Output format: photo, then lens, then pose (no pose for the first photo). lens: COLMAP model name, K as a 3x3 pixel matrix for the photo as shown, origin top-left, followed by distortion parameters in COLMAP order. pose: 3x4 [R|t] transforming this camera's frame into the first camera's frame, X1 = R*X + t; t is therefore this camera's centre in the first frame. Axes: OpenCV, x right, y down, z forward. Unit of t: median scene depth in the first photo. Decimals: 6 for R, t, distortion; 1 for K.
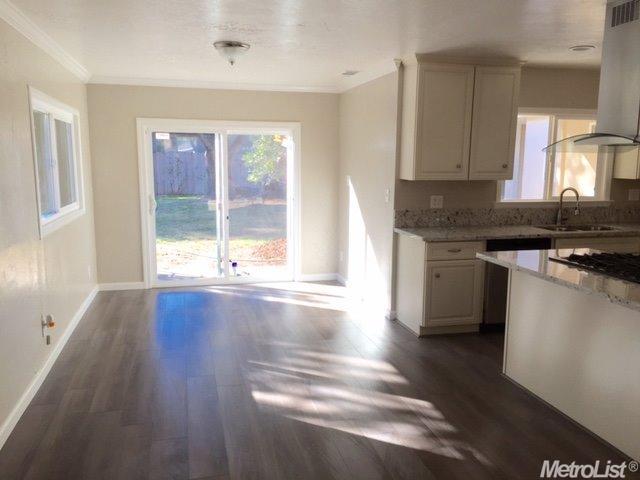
lens RADIAL K [[547.6, 0, 320.0], [0, 547.6, 240.0], [0, 0, 1]] dist [0.088115, -0.120717]
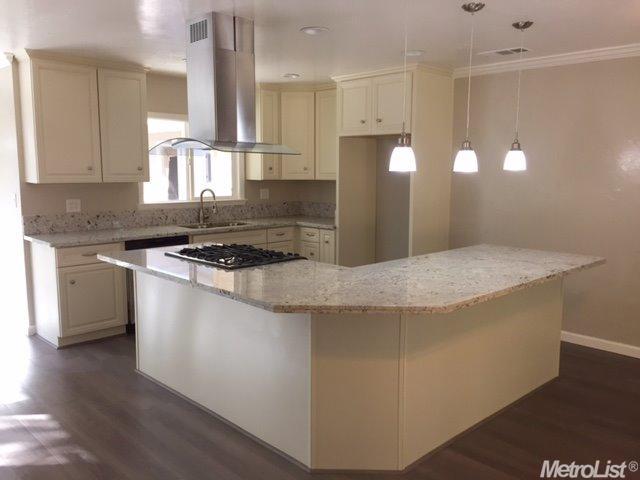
lens RADIAL K [[547.6, 0, 320.0], [0, 547.6, 240.0], [0, 0, 1]] dist [0.088115, -0.120717]
pose [[0.865664, -0.070707, 0.495607, 0.106587], [0.075021, 0.997119, 0.011220, 0.012468], [-0.494973, 0.027468, 0.868474, -0.054336]]
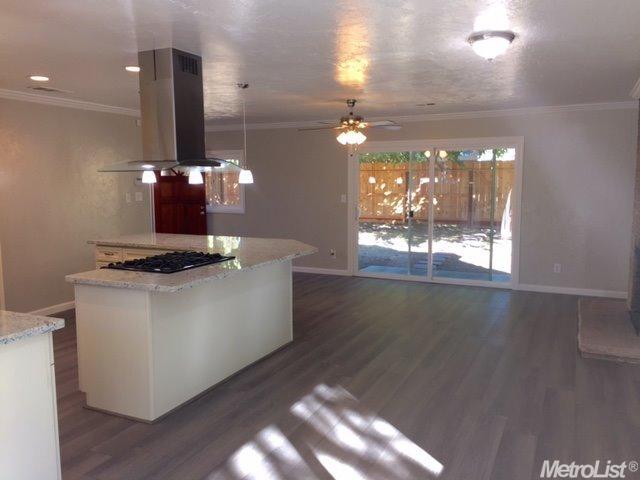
lens RADIAL K [[547.6, 0, 320.0], [0, 547.6, 240.0], [0, 0, 1]] dist [0.088115, -0.120717]
pose [[-0.771425, -0.072547, 0.632171, -0.345400], [0.098975, 0.967708, 0.231831, -0.179400], [-0.628575, 0.241410, -0.739334, 1.194554]]
